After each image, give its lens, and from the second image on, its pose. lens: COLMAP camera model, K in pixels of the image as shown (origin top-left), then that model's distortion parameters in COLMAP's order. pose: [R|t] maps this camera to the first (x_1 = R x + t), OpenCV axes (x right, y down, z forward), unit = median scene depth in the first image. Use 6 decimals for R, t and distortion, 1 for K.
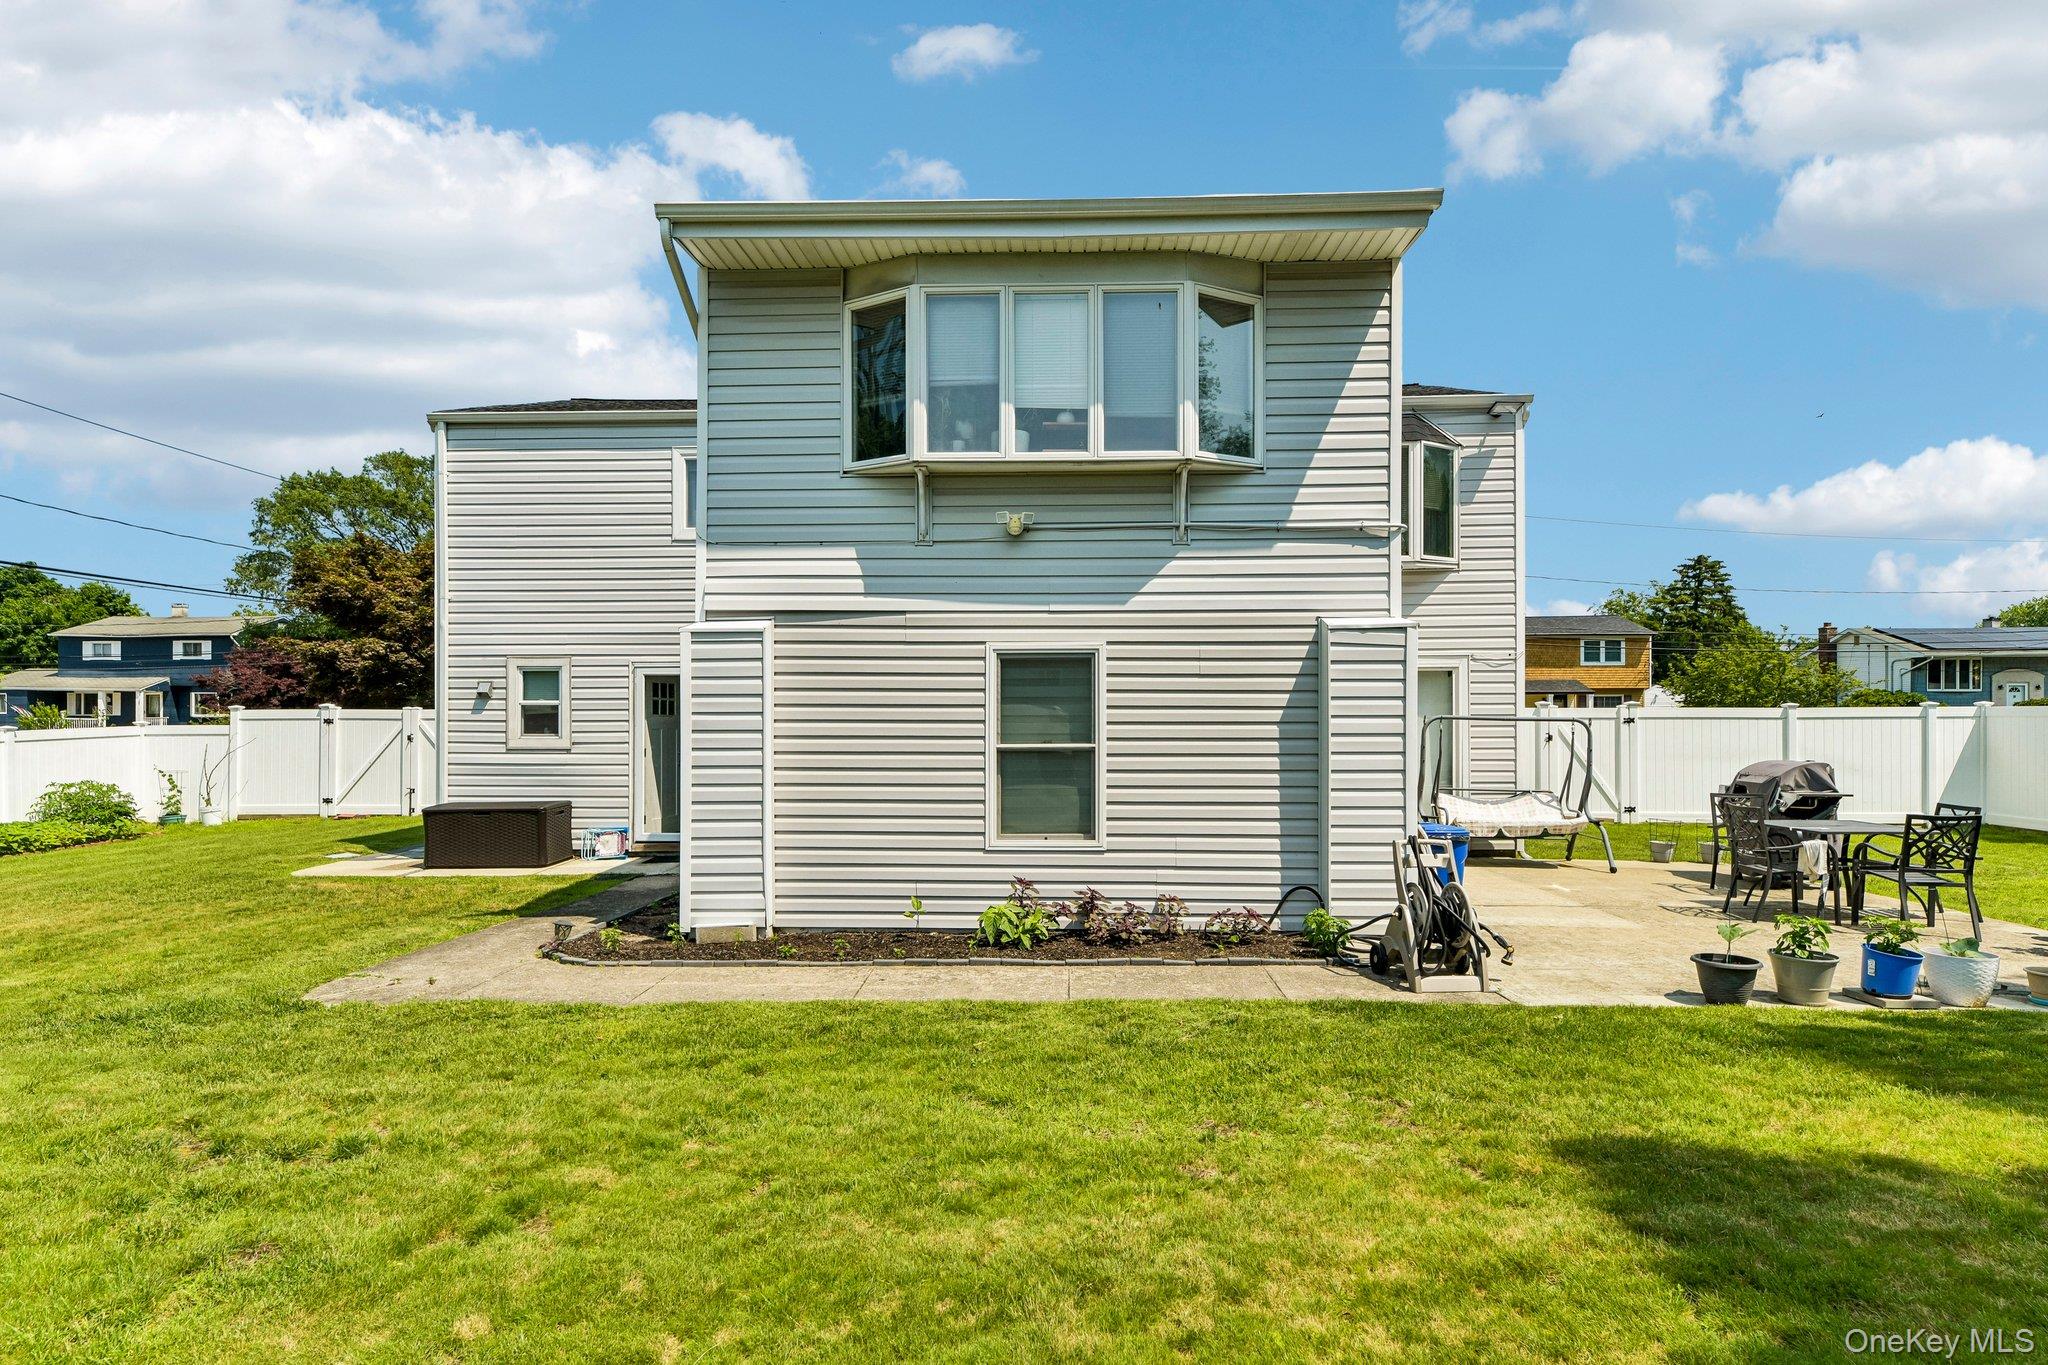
lens RADIAL K [[1105.3, 0, 1024.0], [0, 1105.3, 682.5], [0, 0, 1]] dist [0.027086, -0.000727]
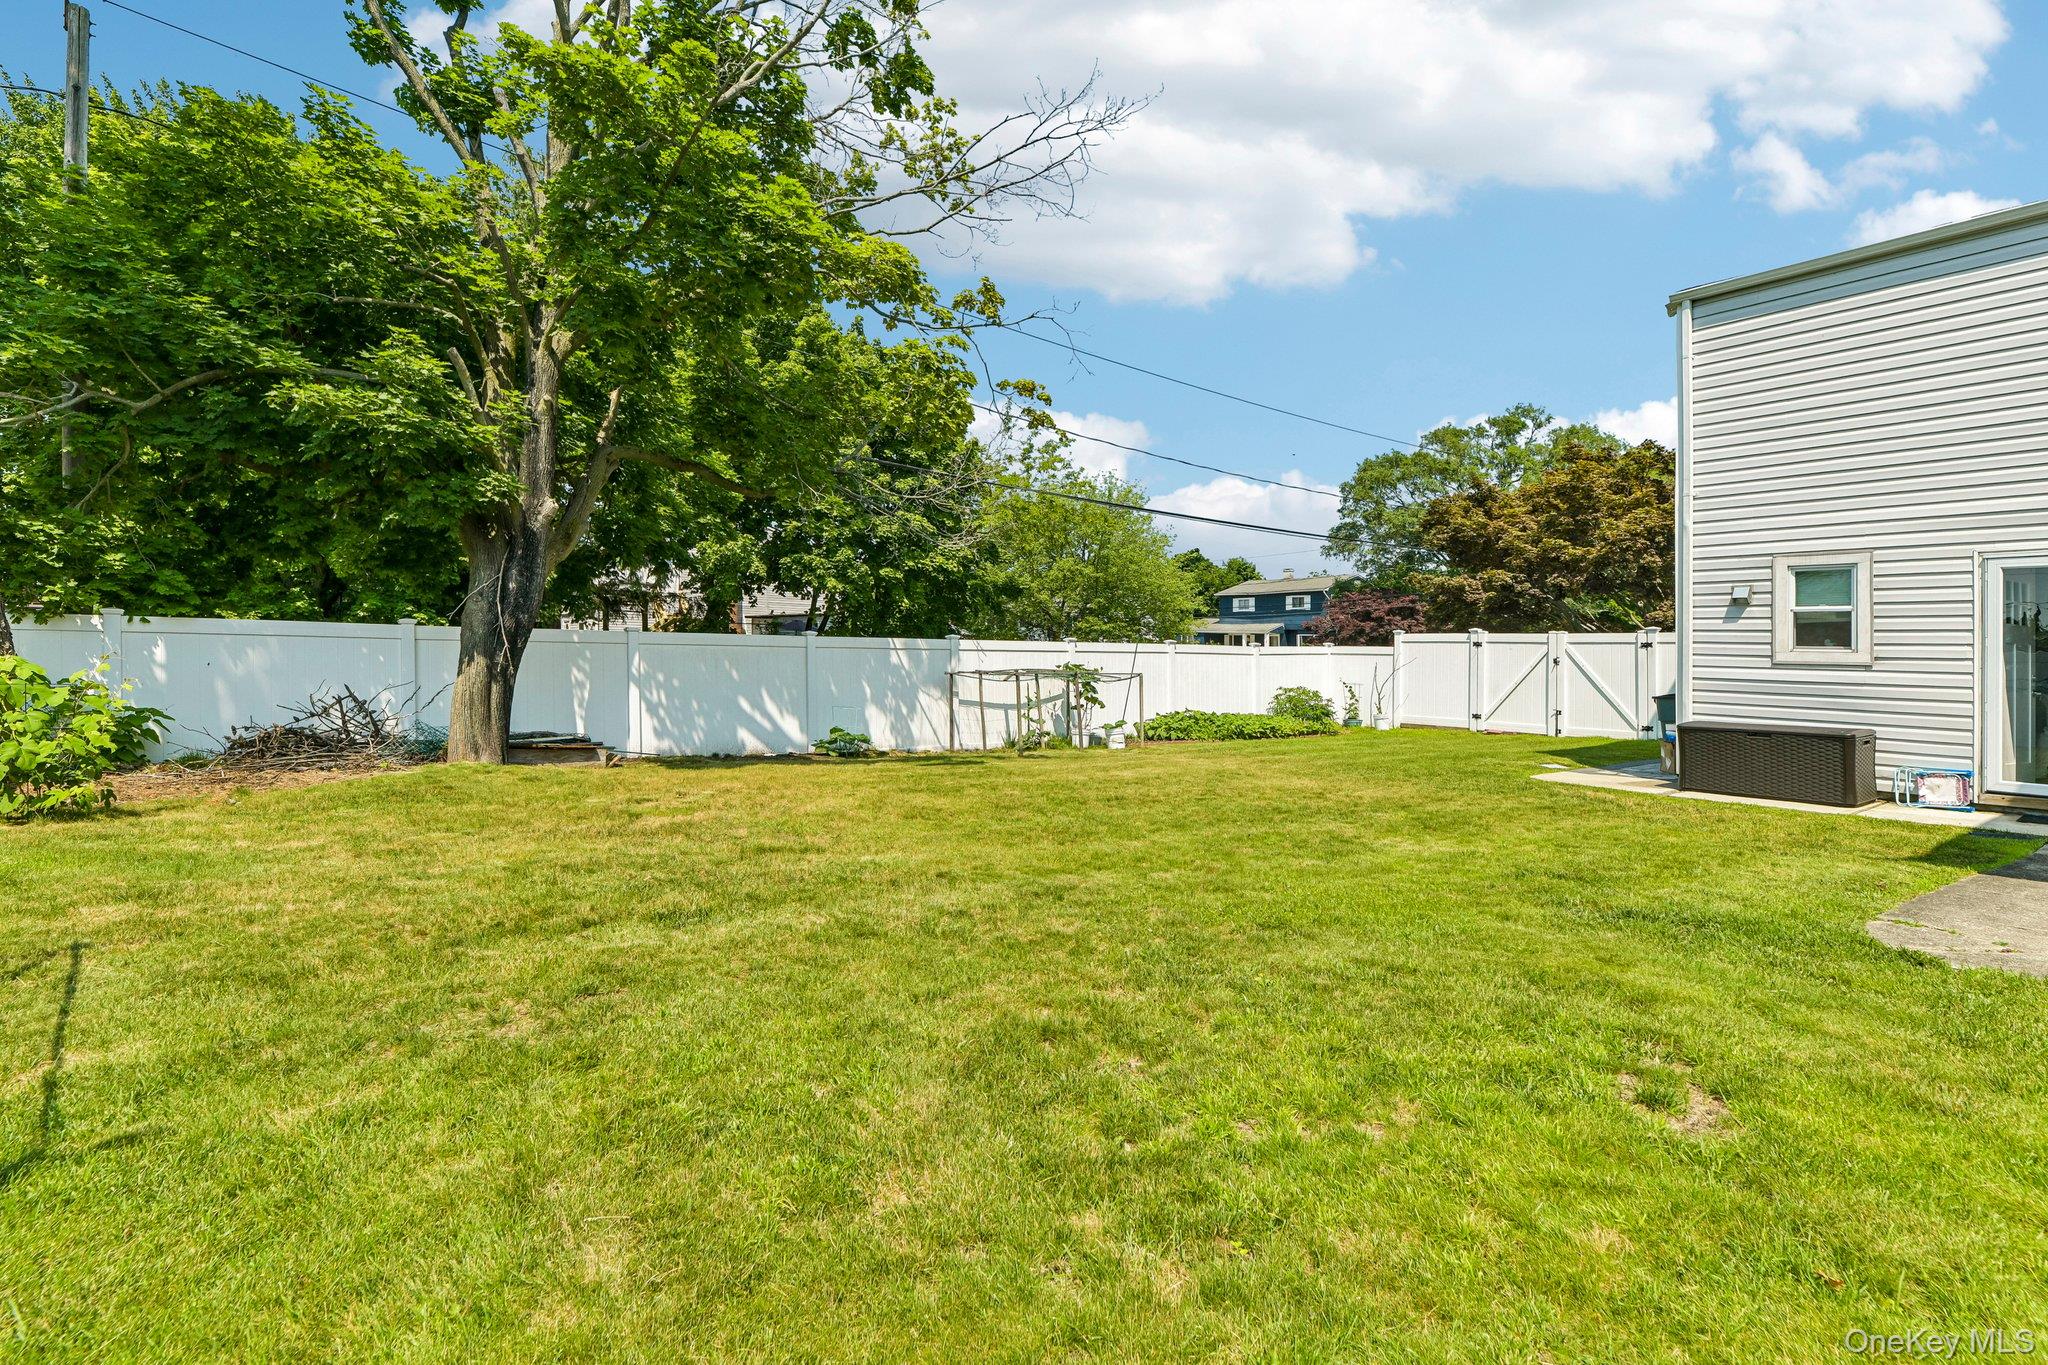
lens RADIAL K [[966.1, 0, 1011.7], [0, 966.1, 686.8], [0, 0, 1]] dist [0.003631, 0.000810]
pose [[0.626786, 0.044435, -0.777923, -0.191192], [-0.003475, 0.998522, 0.054235, 0.029849], [0.779184, -0.031290, 0.626014, 0.059595]]
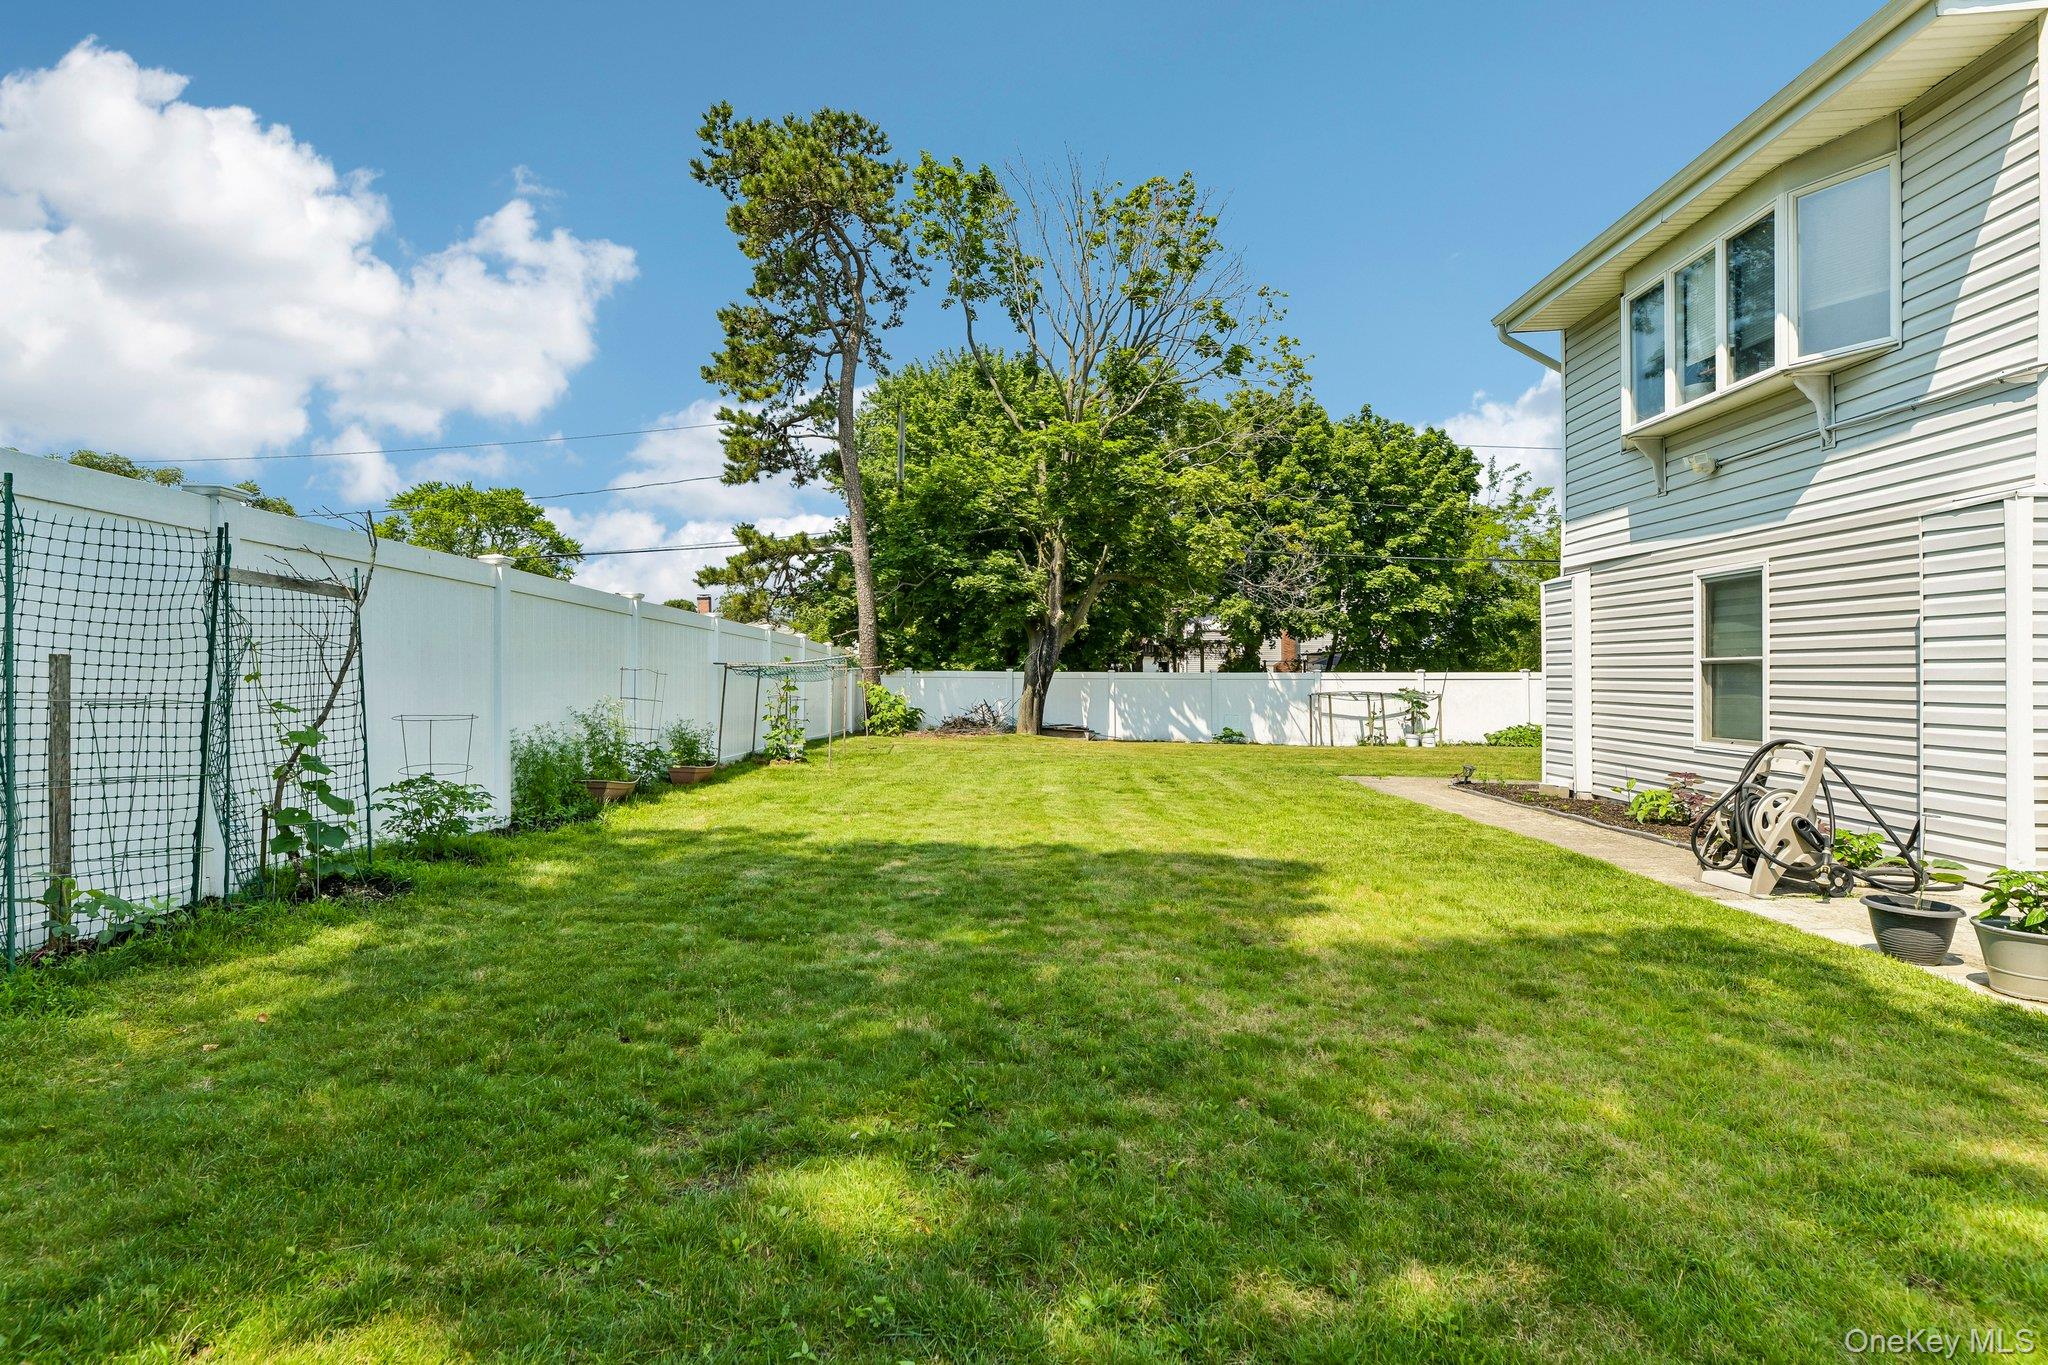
lens RADIAL K [[982.0, 0, 1026.5], [0, 982.0, 695.5], [0, 0, 1]] dist [0.011371, -0.000306]
pose [[0.036475, 0.022308, -0.999086, 0.473746], [0.020078, 0.999533, 0.023051, 0.027413], [0.999133, -0.020900, 0.036010, 0.125980]]
